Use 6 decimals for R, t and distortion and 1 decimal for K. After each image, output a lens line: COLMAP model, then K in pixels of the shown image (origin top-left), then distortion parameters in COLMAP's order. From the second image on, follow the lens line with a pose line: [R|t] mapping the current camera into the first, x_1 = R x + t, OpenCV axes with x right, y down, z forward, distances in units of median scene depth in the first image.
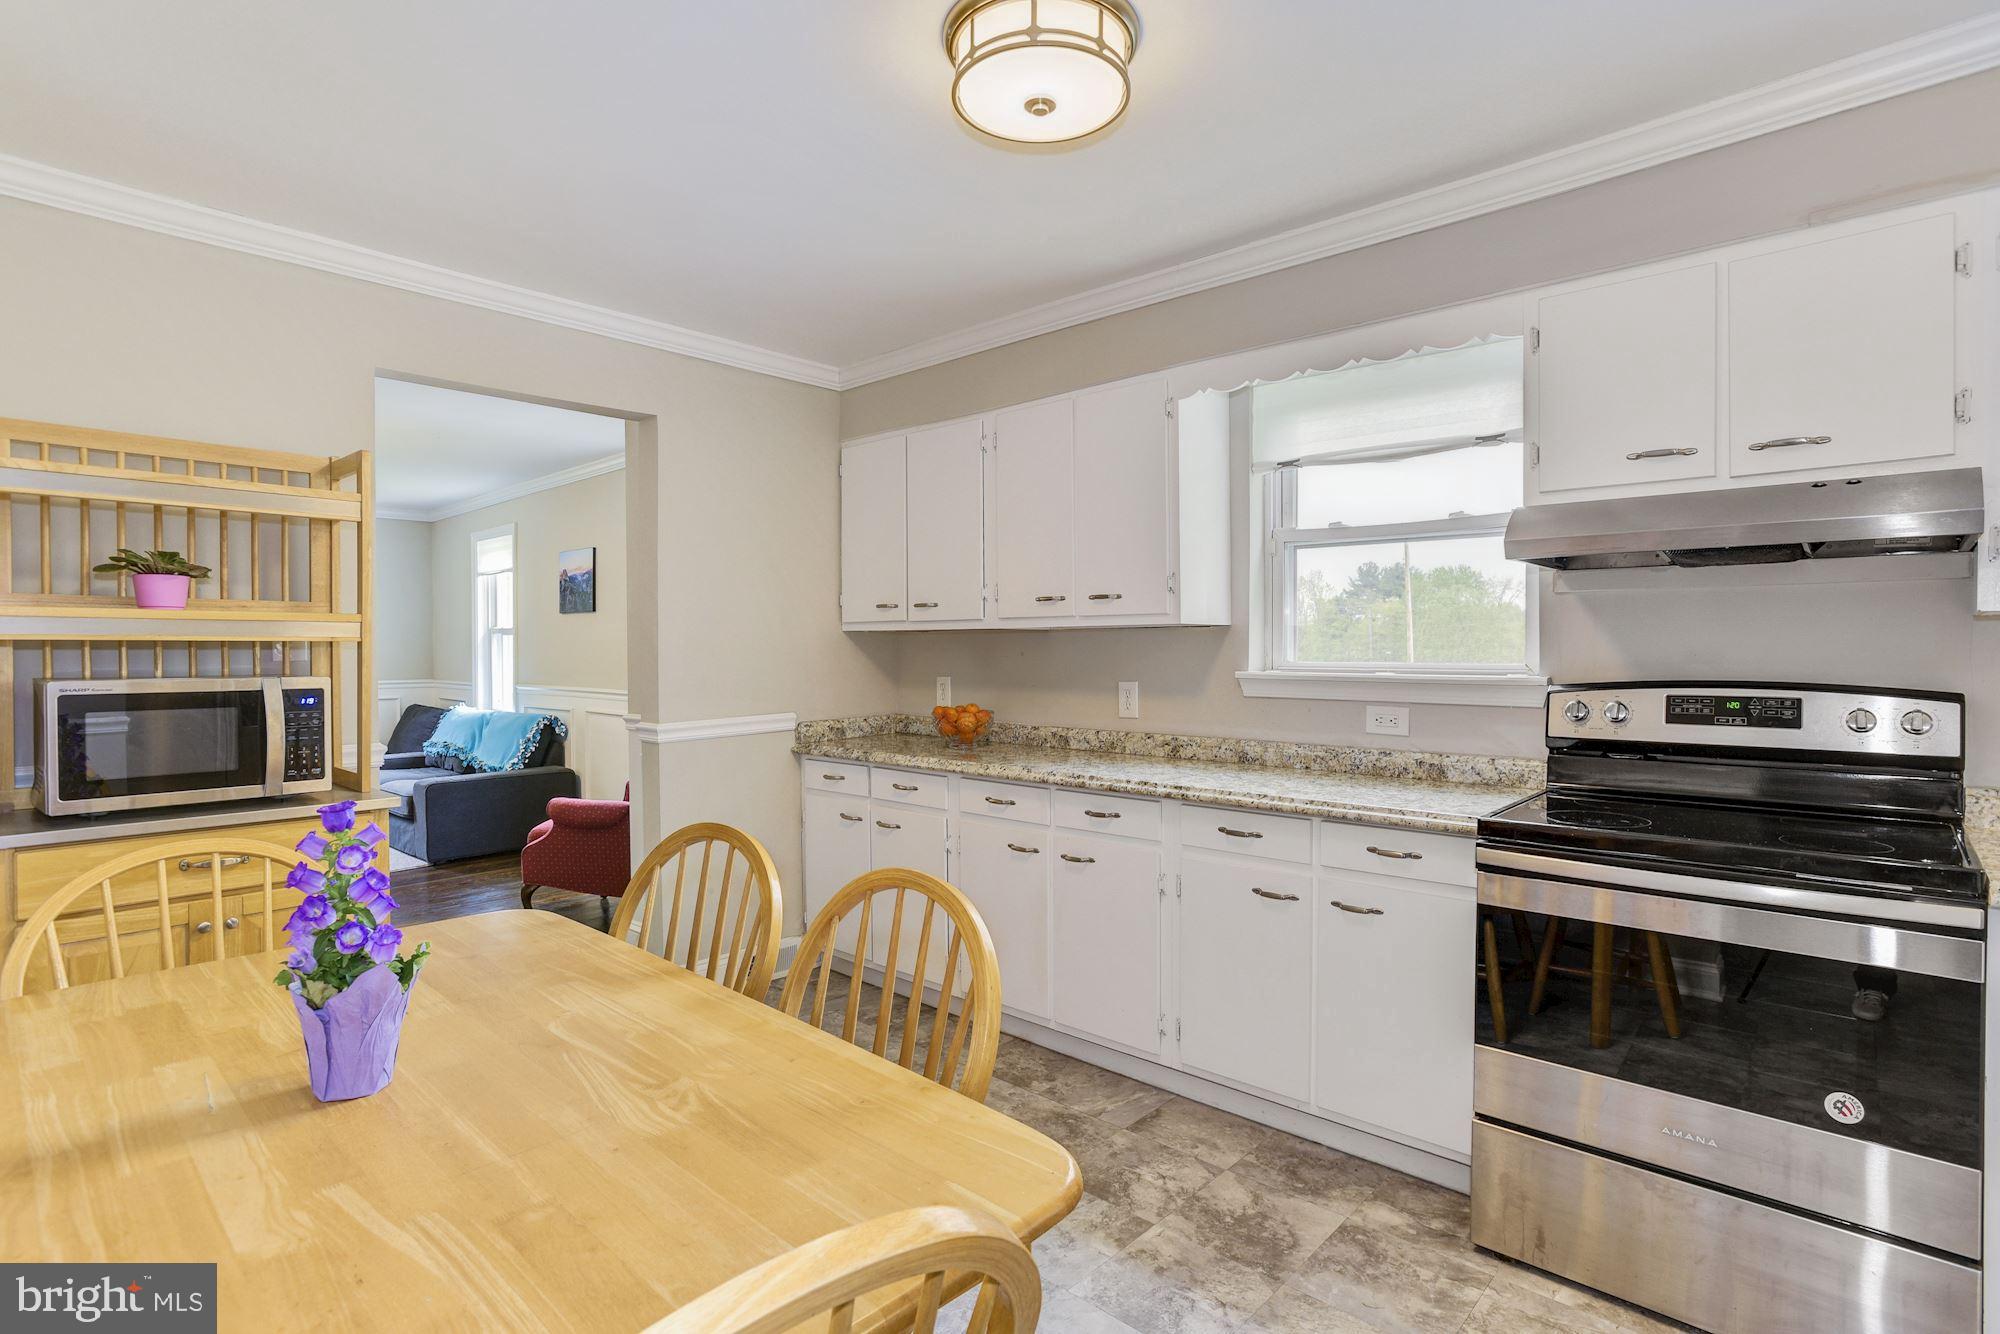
lens RADIAL K [[989.7, 0, 1000.0], [0, 989.7, 667.0], [0, 0, 1]] dist [-0.031722, 0.015715]
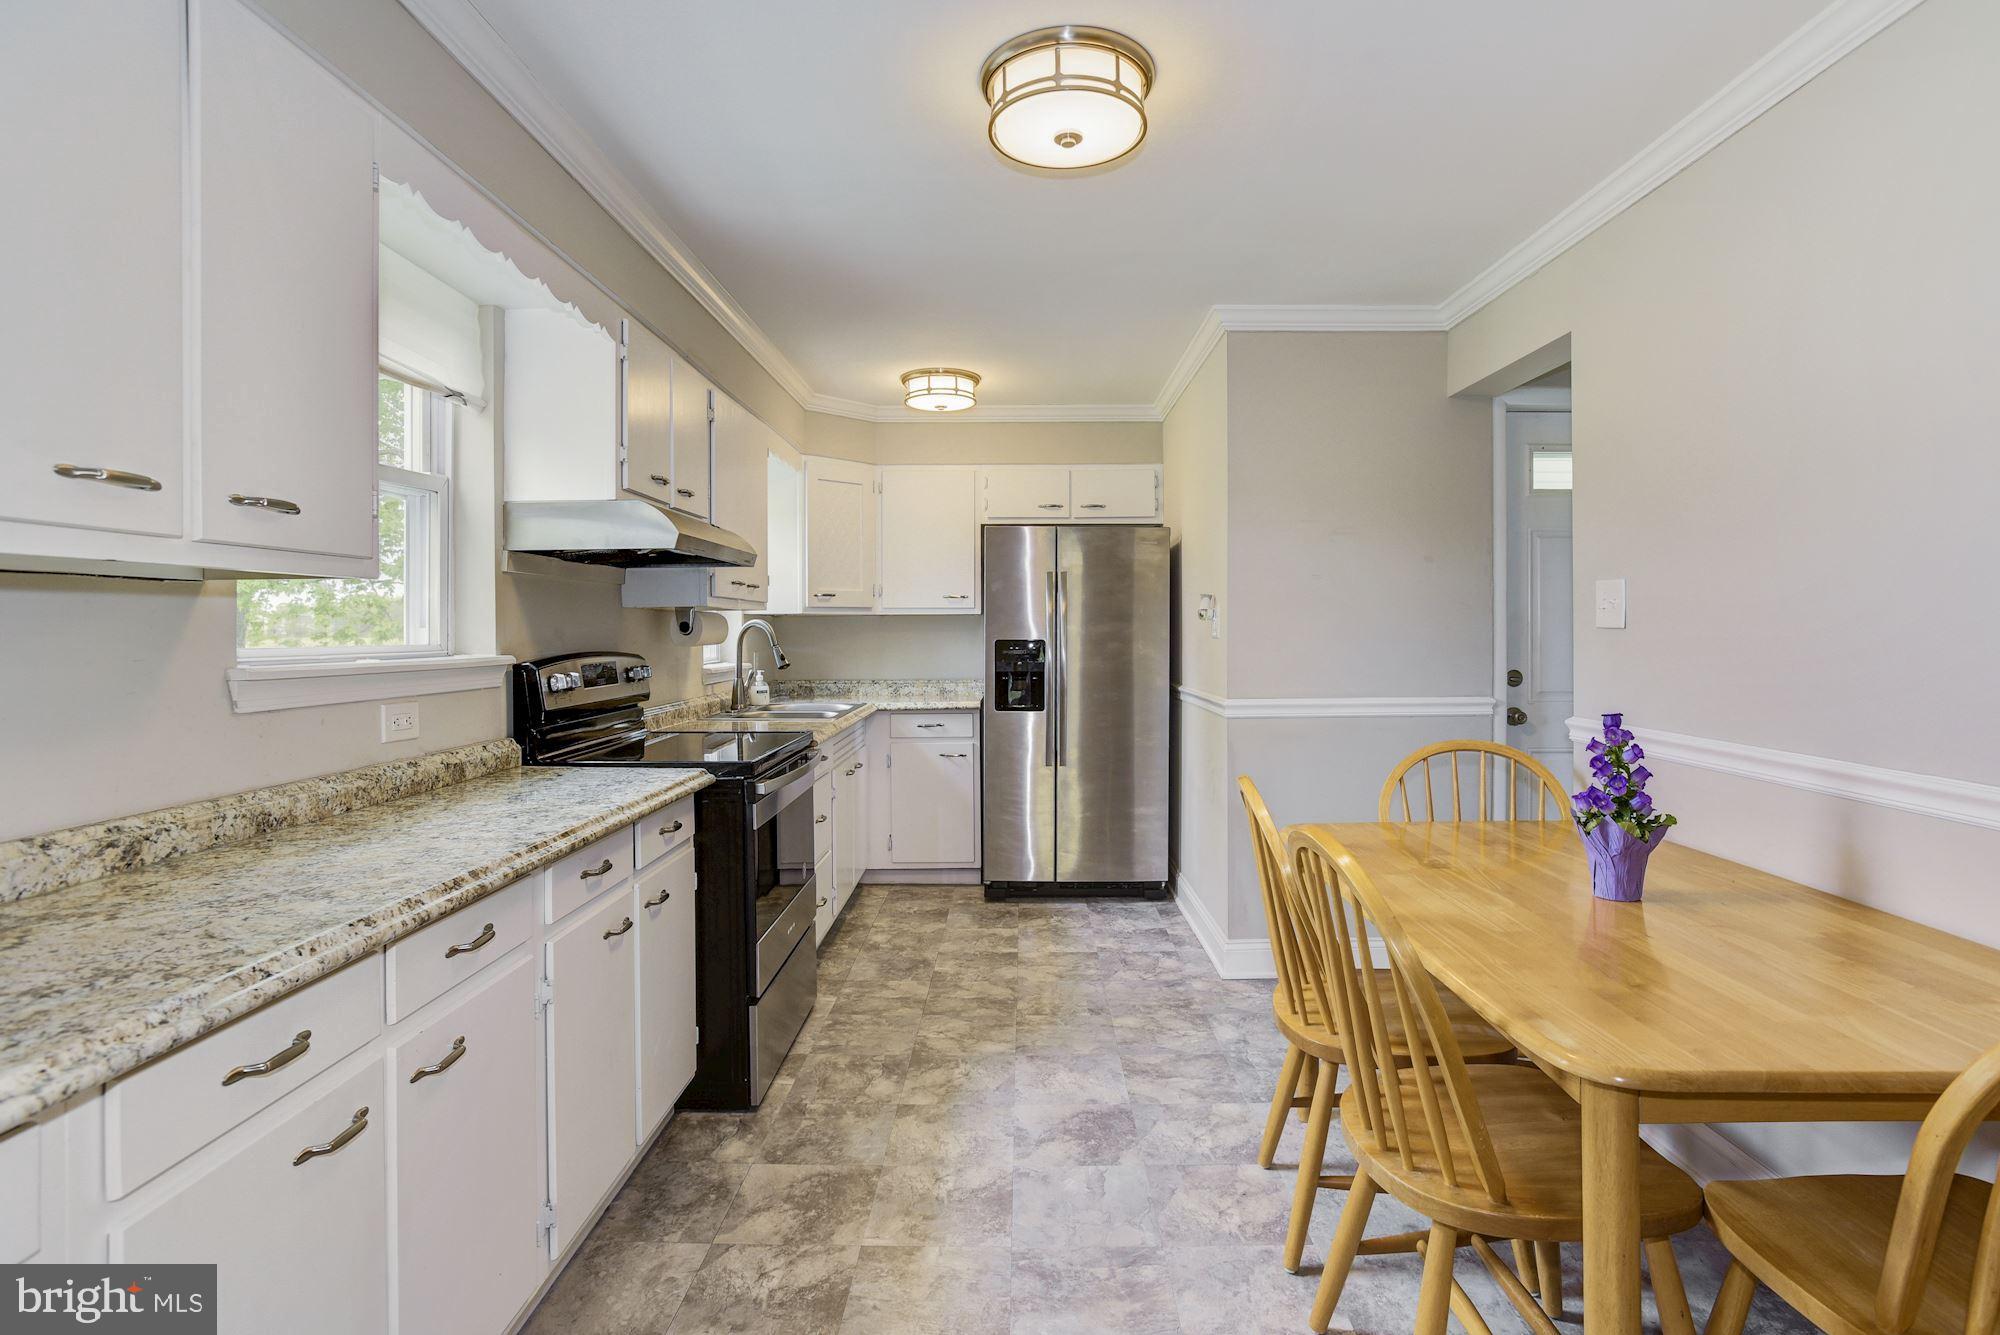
lens RADIAL K [[904.7, 0, 1044.9], [0, 904.7, 634.9], [0, 0, 1]] dist [-0.000309, 0.018203]
pose [[-0.656037, 0.000416, 0.754729, -0.539897], [0.021518, 0.999604, 0.018153, -0.017184], [-0.754422, 0.028149, -0.655786, 1.267359]]
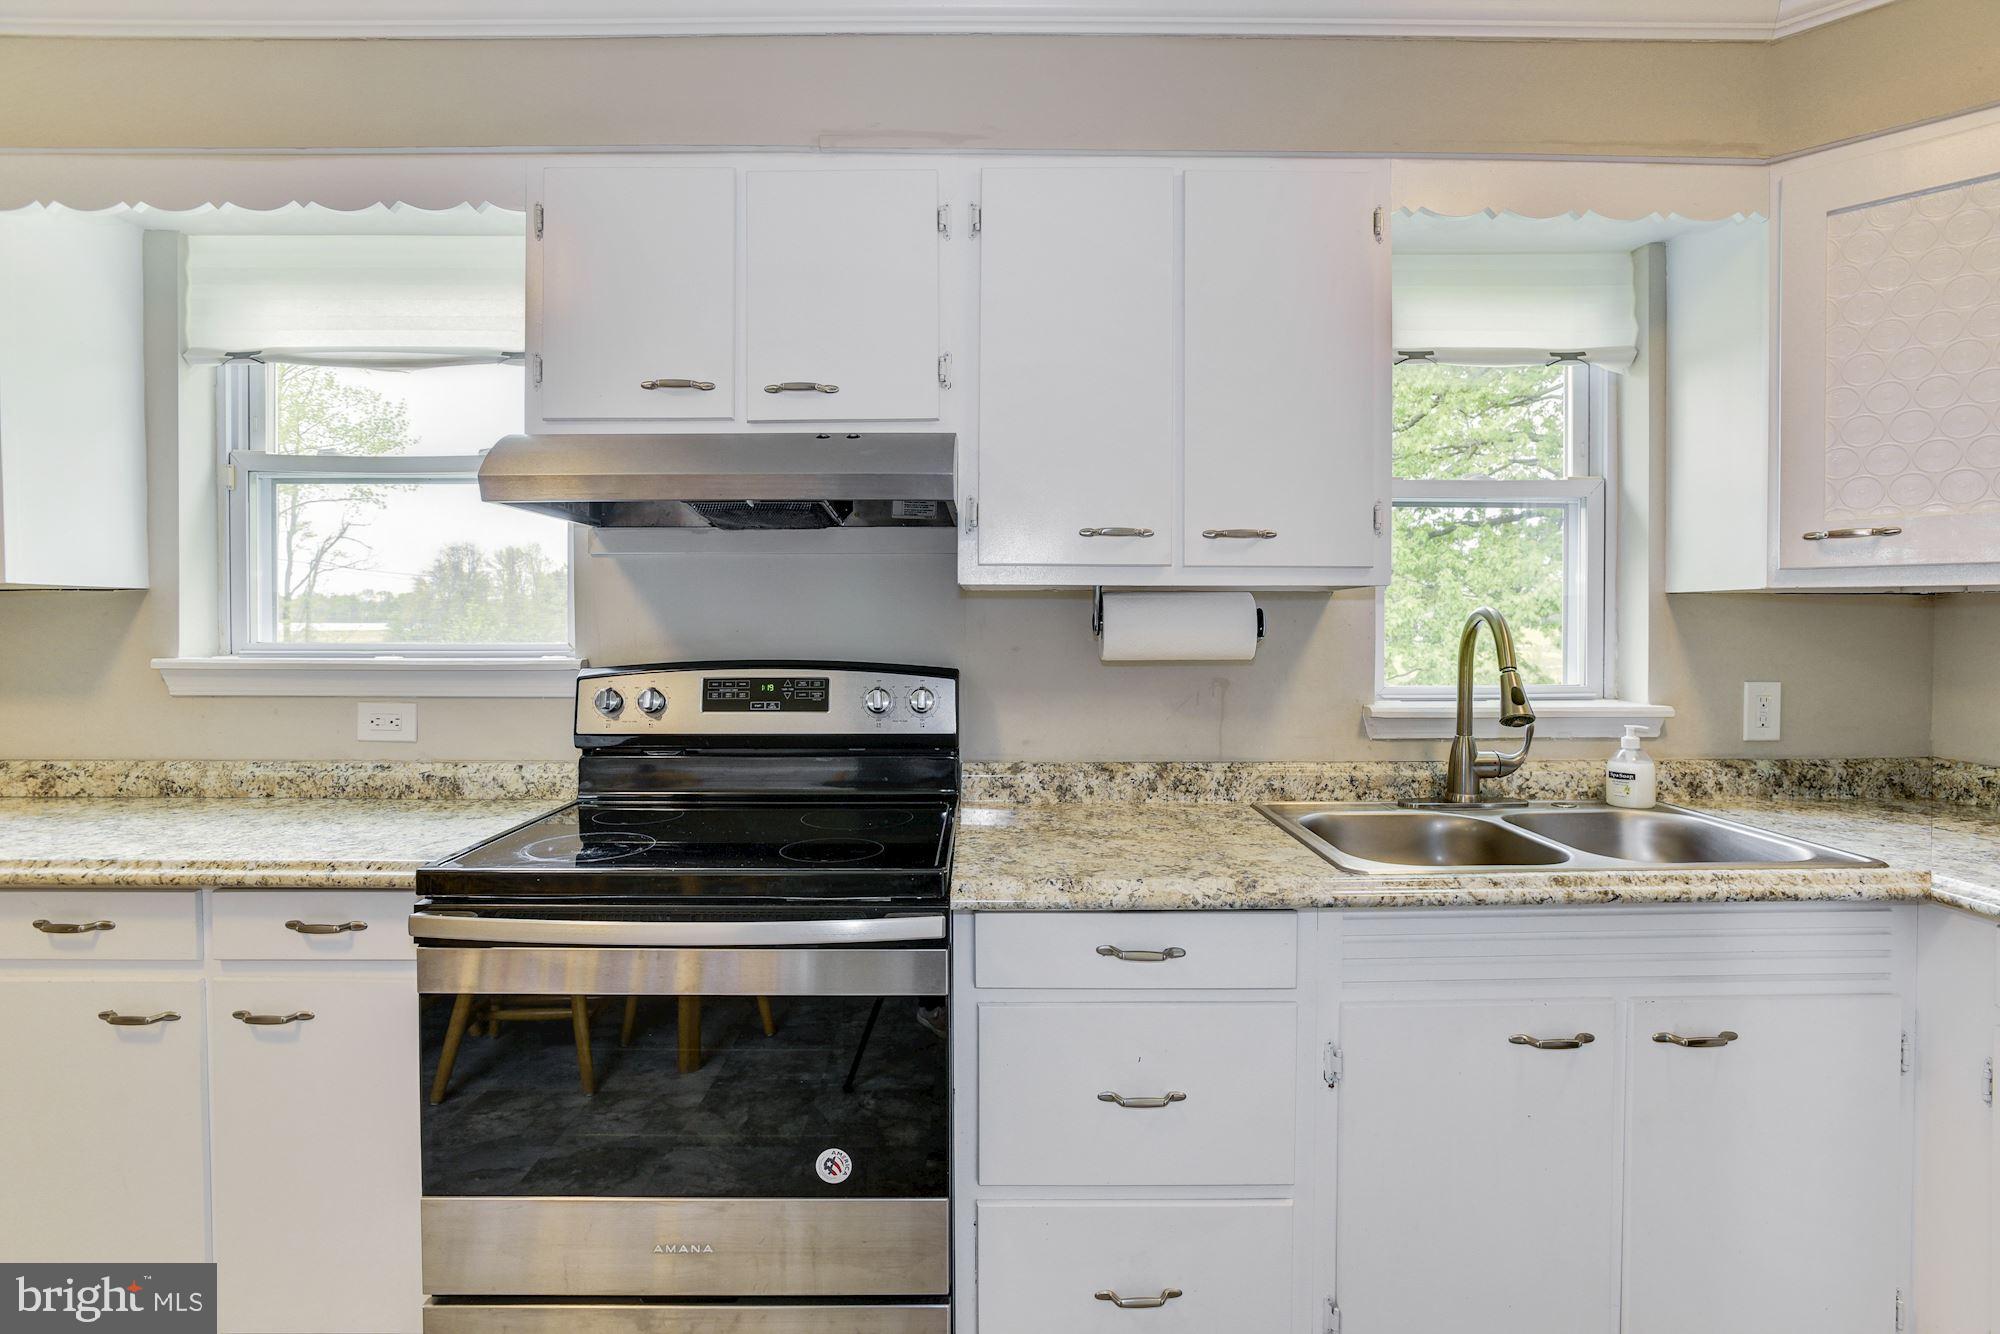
lens RADIAL K [[987.8, 0, 972.5], [0, 987.8, 635.4], [0, 0, 1]] dist [-0.059782, 0.033985]
pose [[0.750581, -0.006368, 0.660748, 0.284999], [0.011193, 0.999933, -0.003078, -0.003061], [-0.660684, 0.009706, 0.750602, 0.199739]]
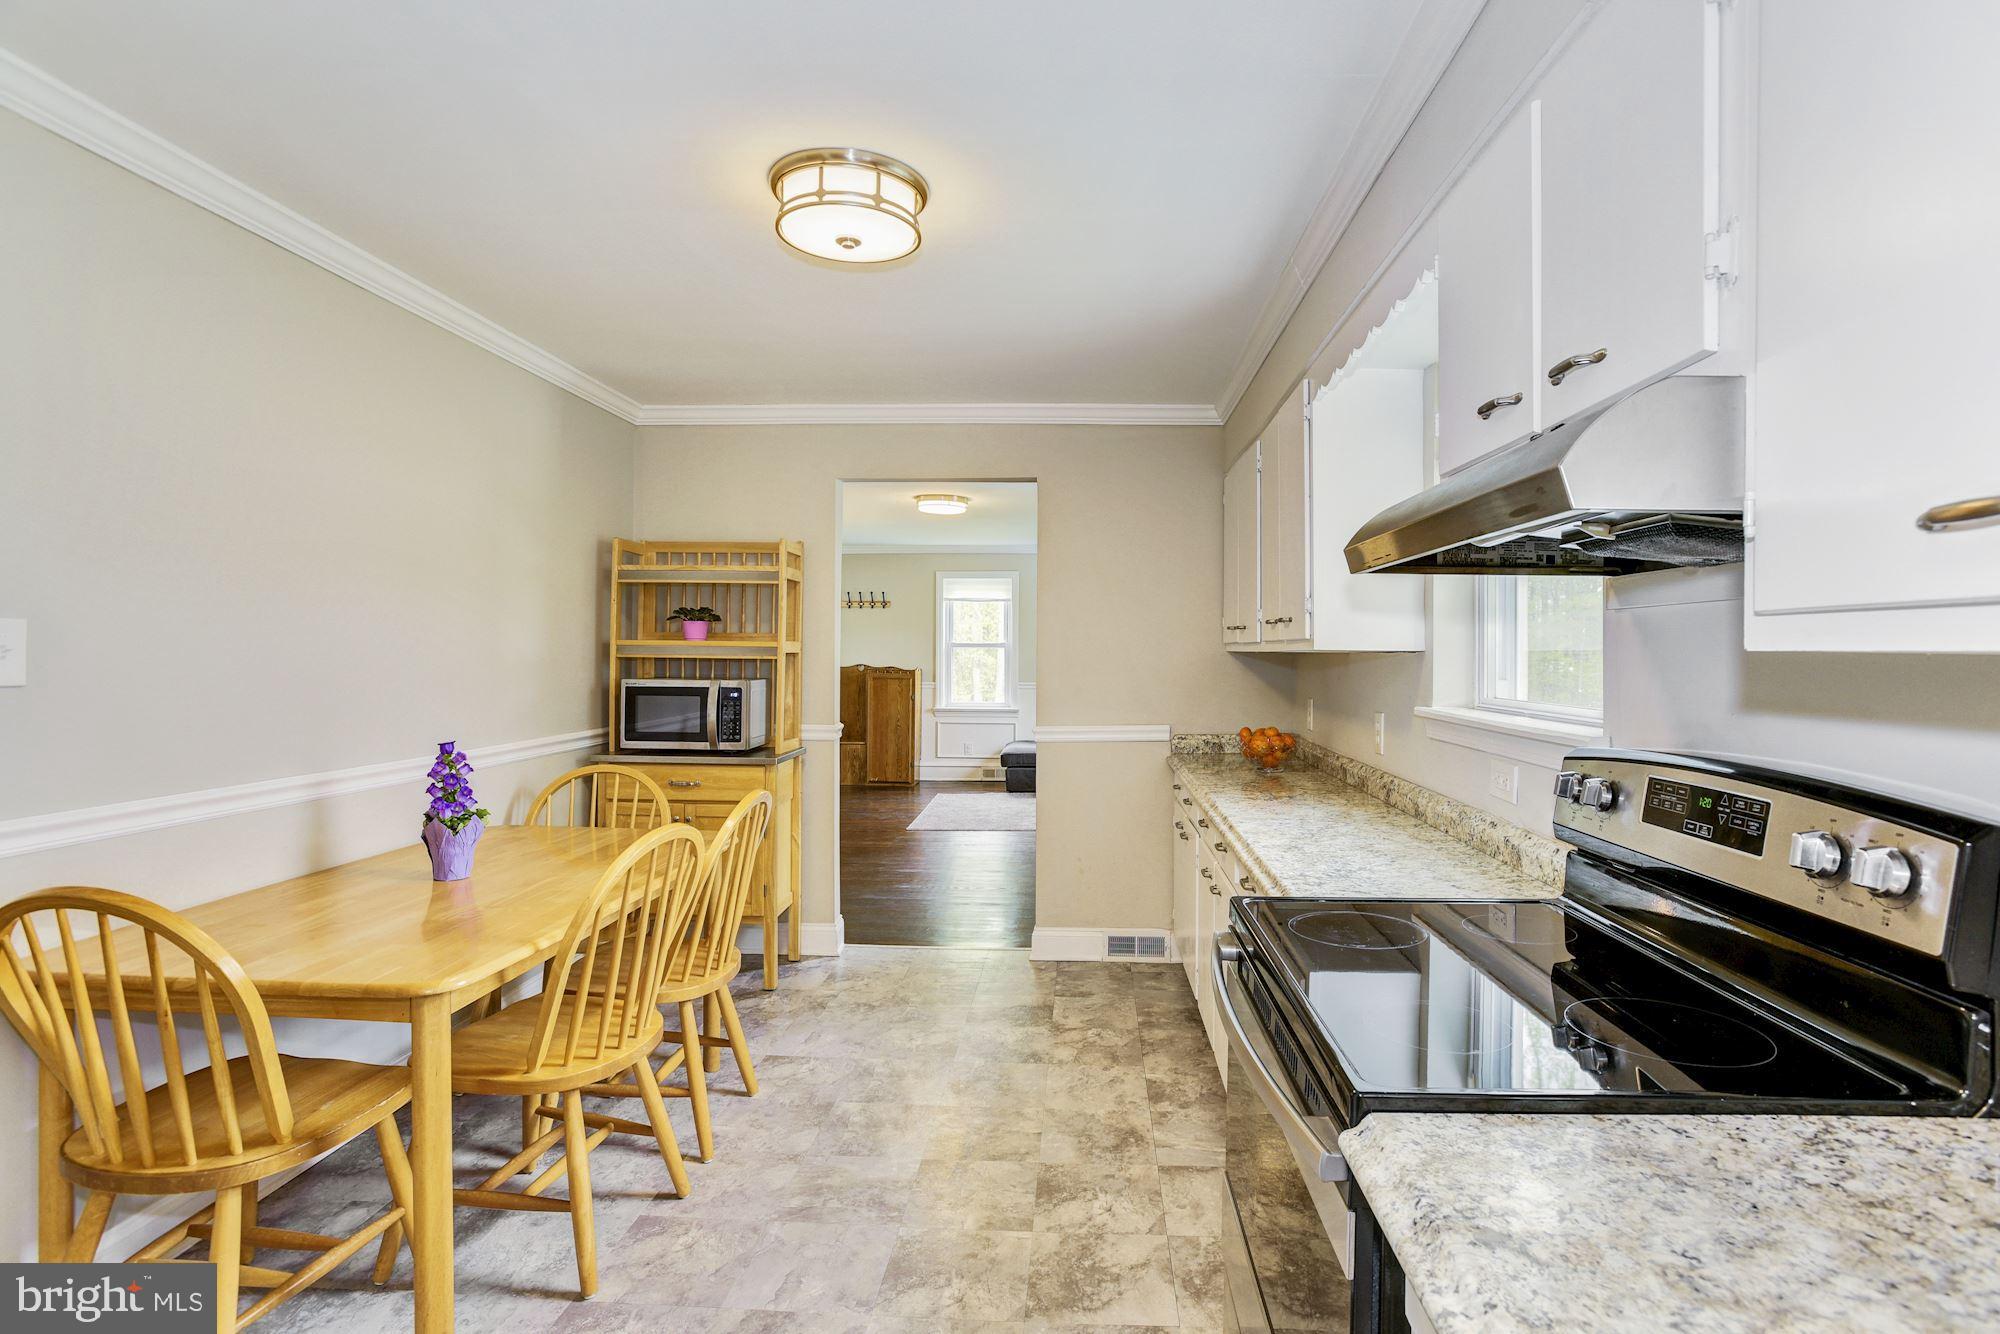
lens RADIAL K [[1022.7, 0, 1133.7], [0, 1022.7, 648.7], [0, 0, 1]] dist [-0.060110, 0.044142]
pose [[0.660458, 0.007330, -0.750827, 0.918557], [-0.025816, 0.999583, -0.012950, -0.034415], [0.750419, 0.027936, 0.660372, 0.320746]]
